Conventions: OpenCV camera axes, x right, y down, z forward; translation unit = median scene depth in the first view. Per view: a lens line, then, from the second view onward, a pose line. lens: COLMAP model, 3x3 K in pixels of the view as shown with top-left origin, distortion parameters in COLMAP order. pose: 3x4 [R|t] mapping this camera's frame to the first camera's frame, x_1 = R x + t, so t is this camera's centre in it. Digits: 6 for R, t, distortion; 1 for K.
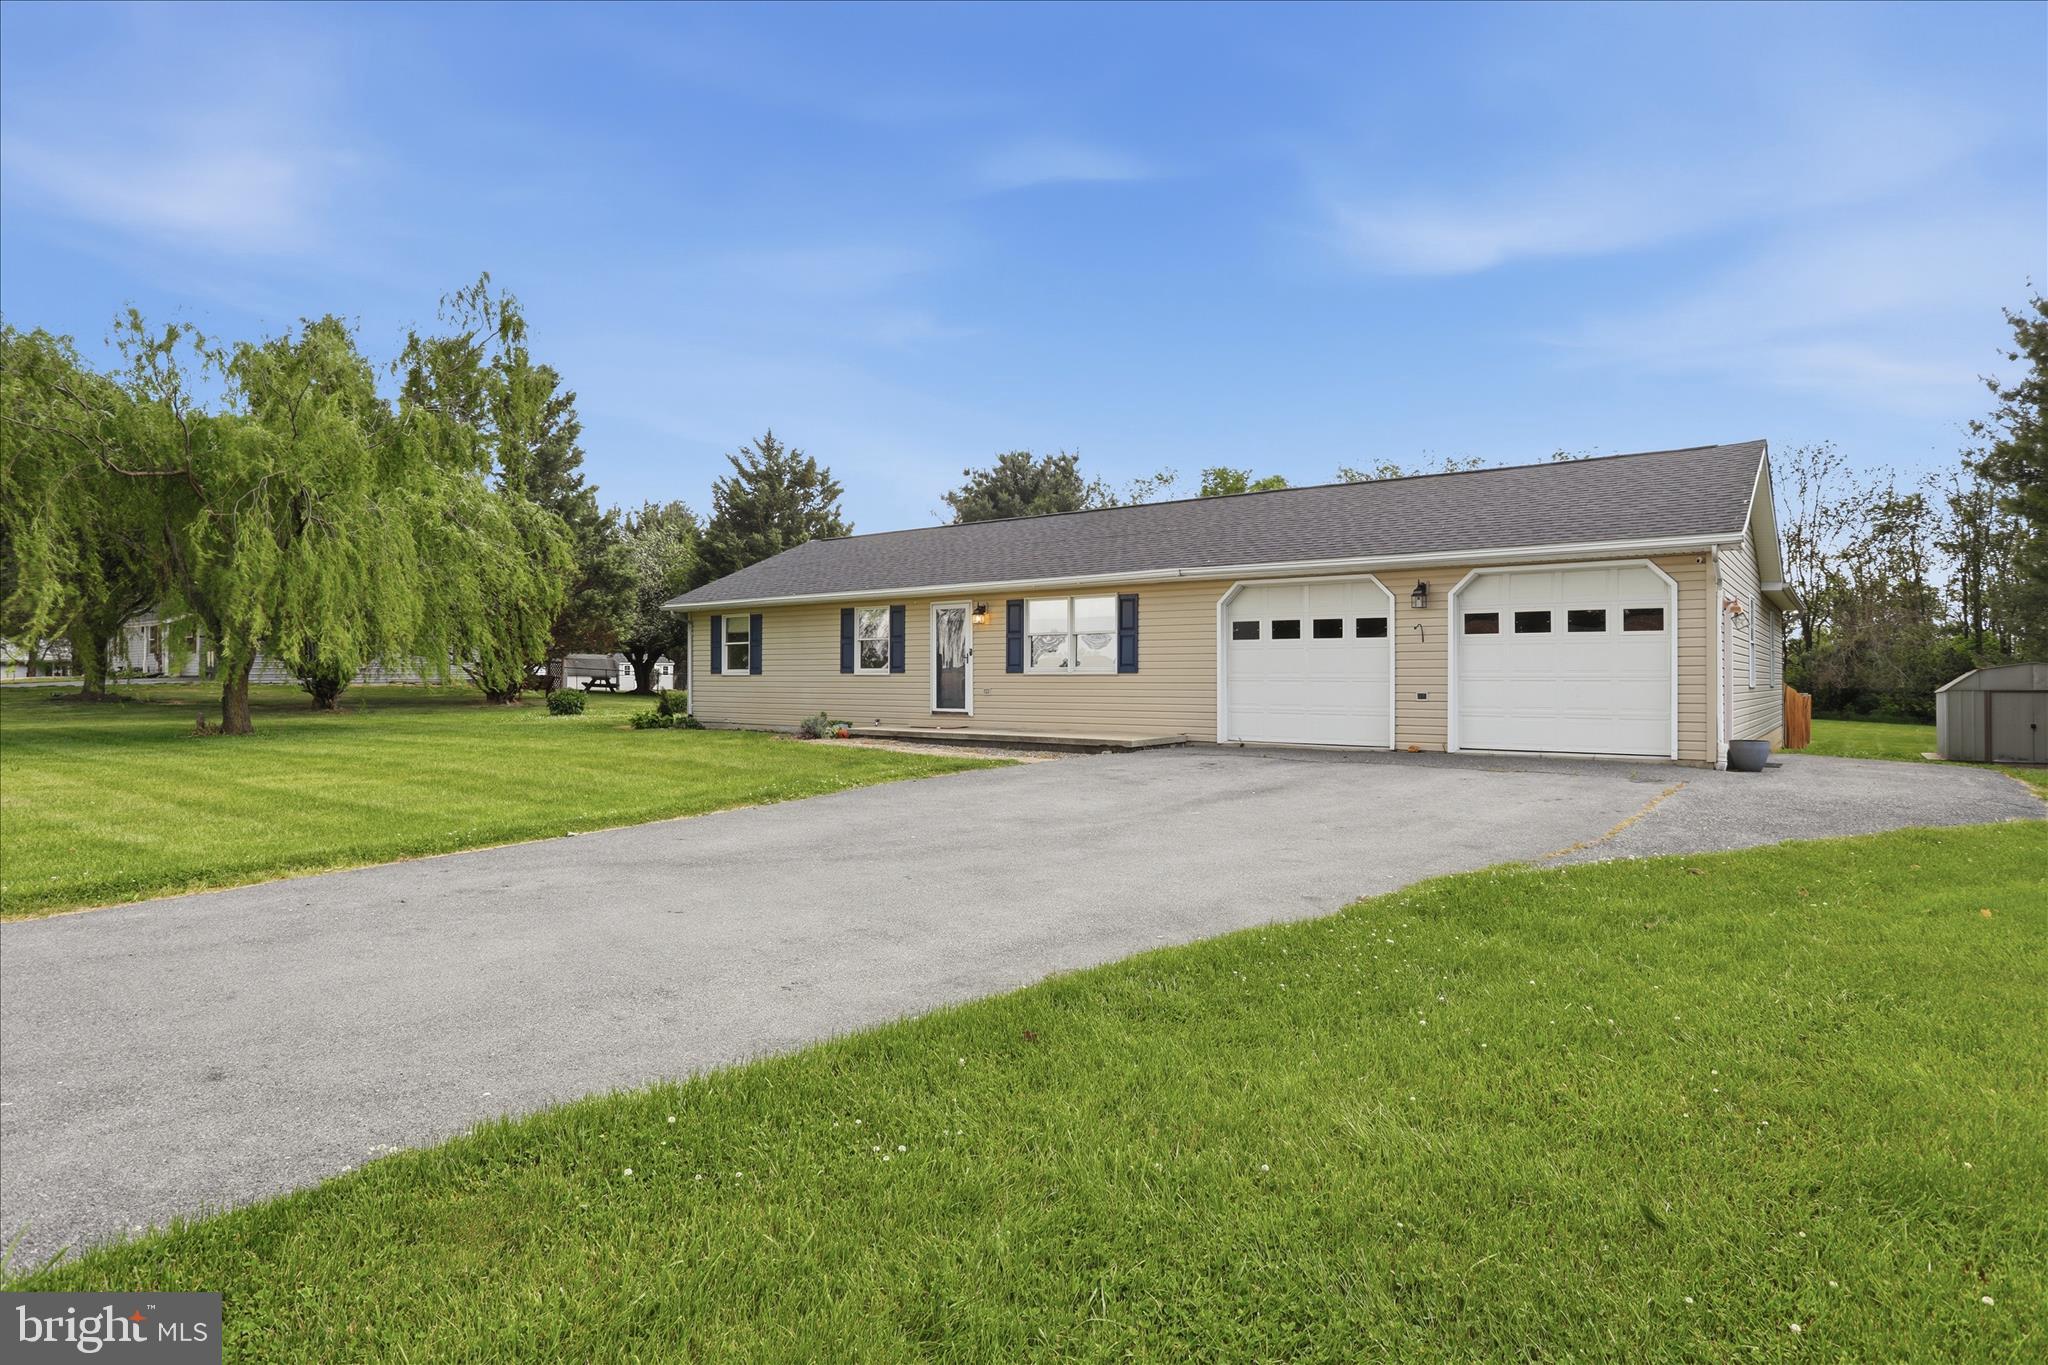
lens RADIAL K [[1007.5, 0, 1001.5], [0, 1007.5, 675.3], [0, 0, 1]] dist [-0.068237, 0.027034]
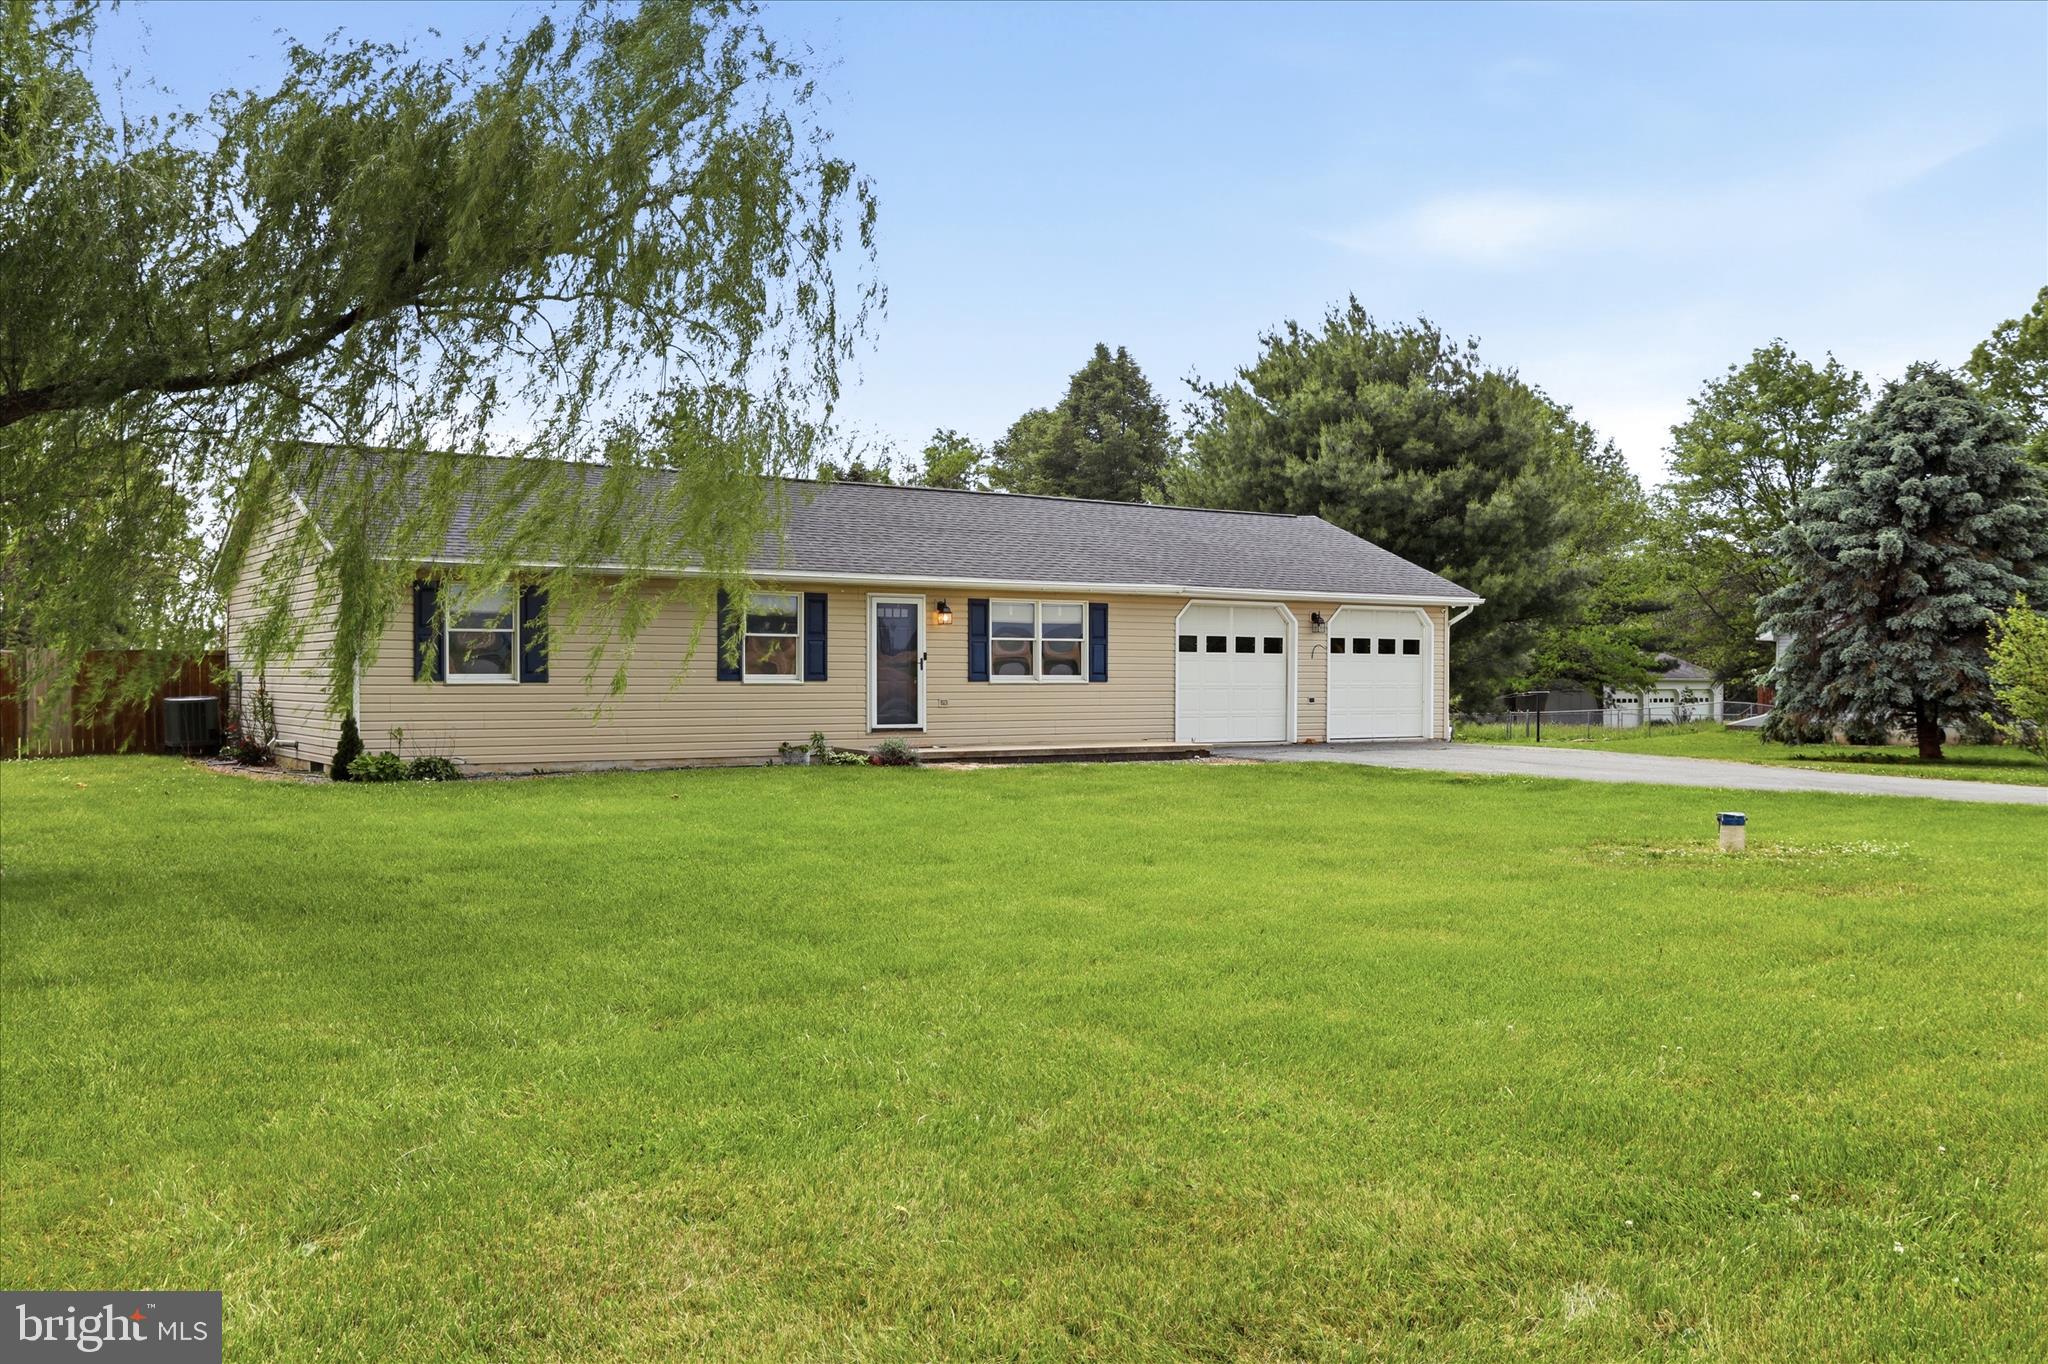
lens RADIAL K [[1007.5, 0, 1001.5], [0, 1007.5, 674.8], [0, 0, 1]] dist [-0.068237, 0.027034]
pose [[0.563413, 0.009605, 0.826119, -0.792468], [0.000989, 0.999924, -0.012300, 0.003295], [-0.826175, 0.007747, 0.563361, 0.538347]]
